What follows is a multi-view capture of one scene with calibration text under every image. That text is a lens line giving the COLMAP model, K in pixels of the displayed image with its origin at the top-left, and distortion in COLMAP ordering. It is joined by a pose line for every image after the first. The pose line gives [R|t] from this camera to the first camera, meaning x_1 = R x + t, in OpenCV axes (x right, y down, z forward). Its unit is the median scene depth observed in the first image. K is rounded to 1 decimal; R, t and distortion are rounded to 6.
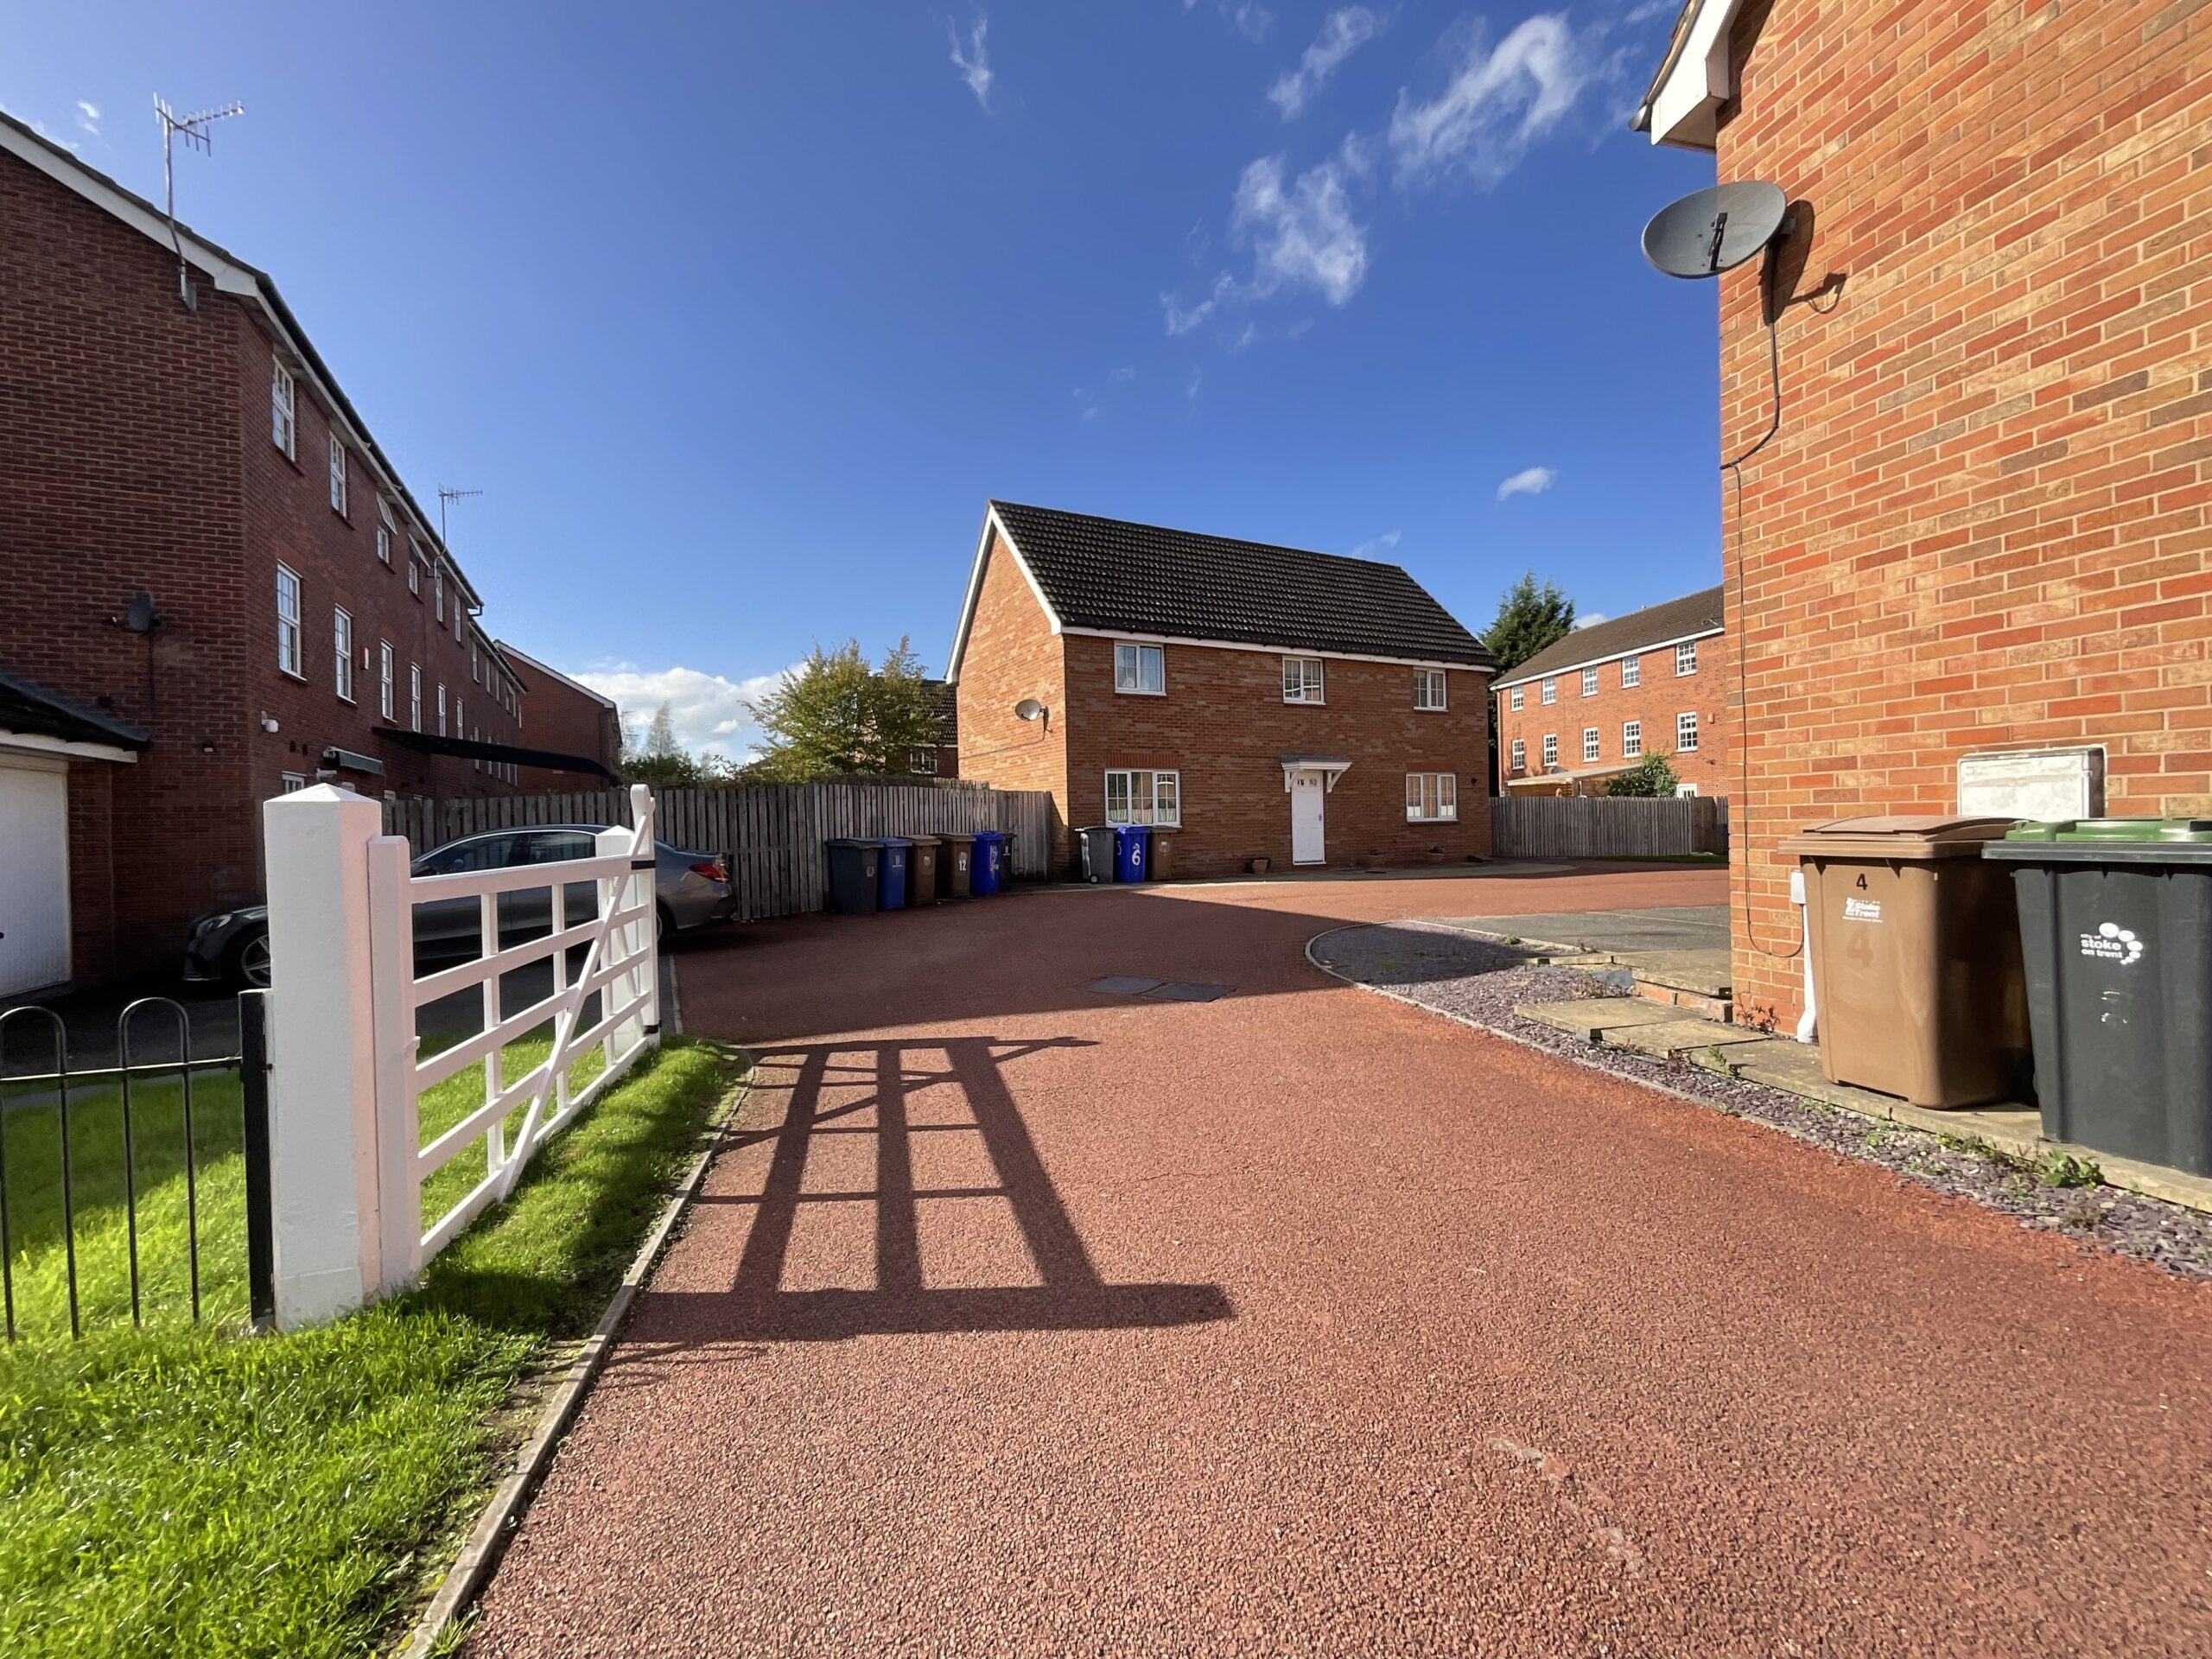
lens RADIAL K [[900.2, 0, 1102.2], [0, 900.2, 835.7], [0, 0, 1]] dist [-0.000655, -0.000207]
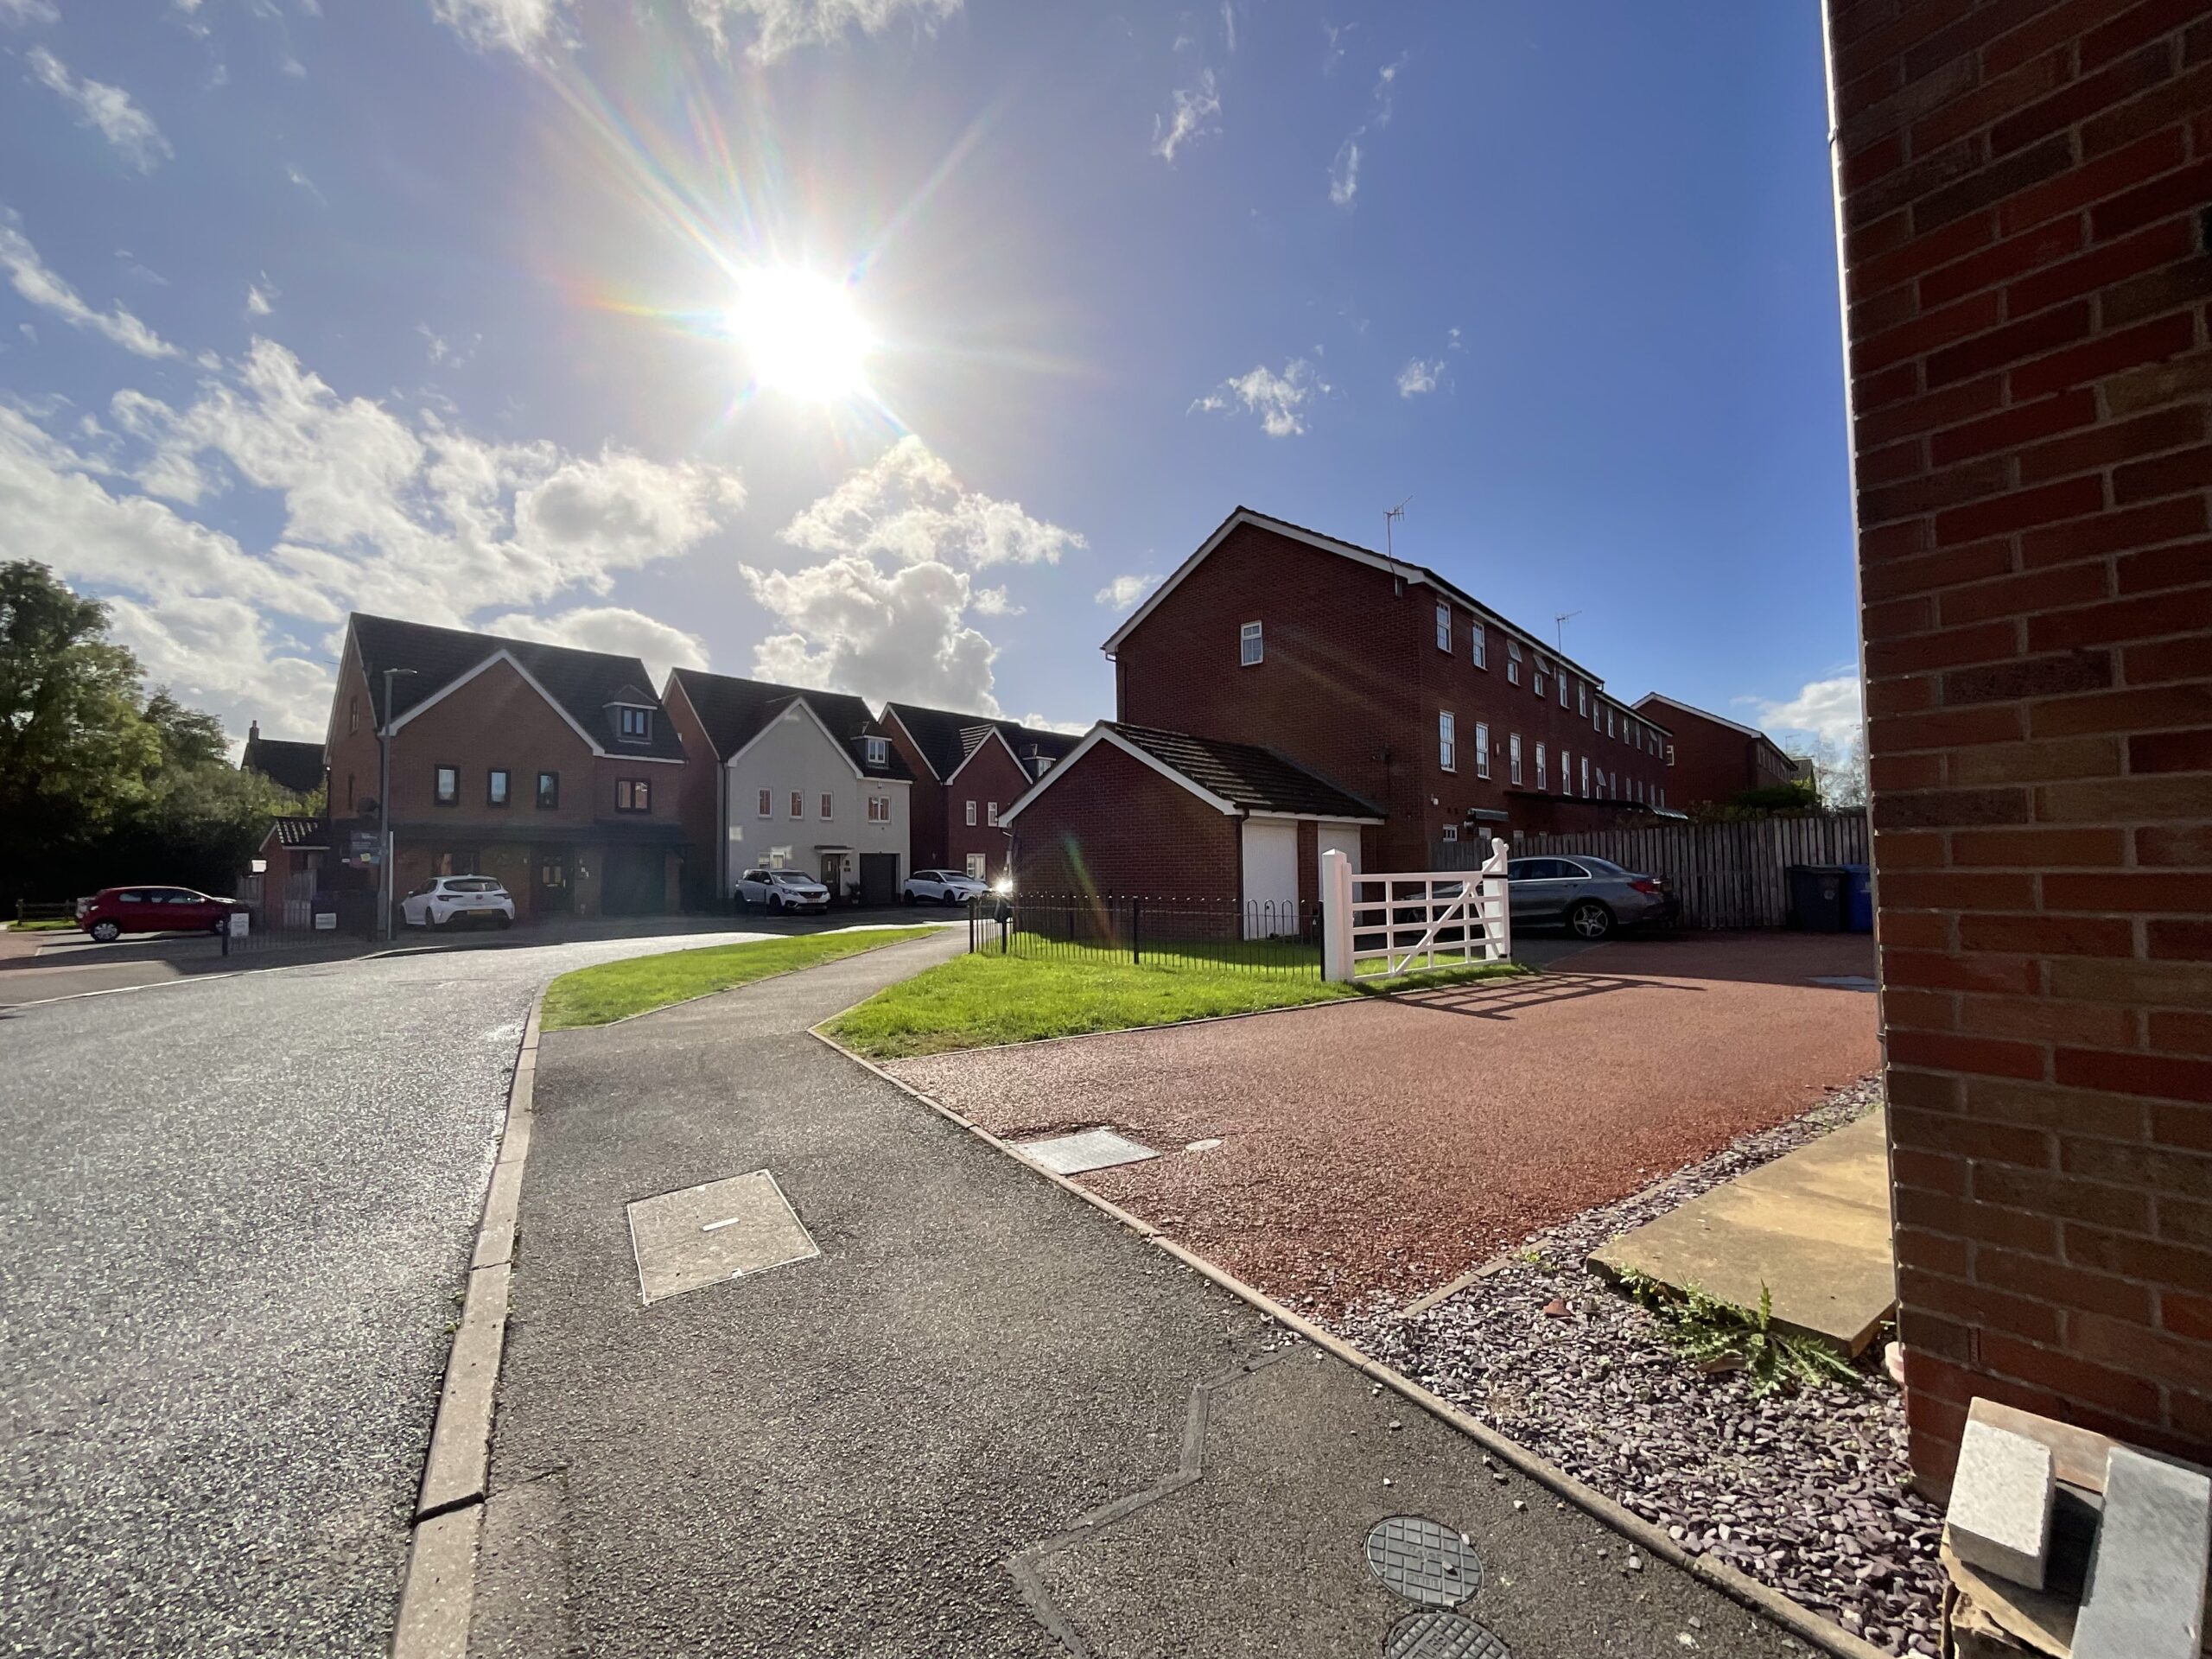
lens RADIAL K [[900.2, 0, 1102.2], [0, 900.2, 835.7], [0, 0, 1]] dist [-0.000655, -0.000207]
pose [[0.361753, -0.023615, -0.931975, 0.554323], [-0.002544, 0.999650, -0.026317, -0.001806], [0.932270, 0.011891, 0.361567, -0.309204]]
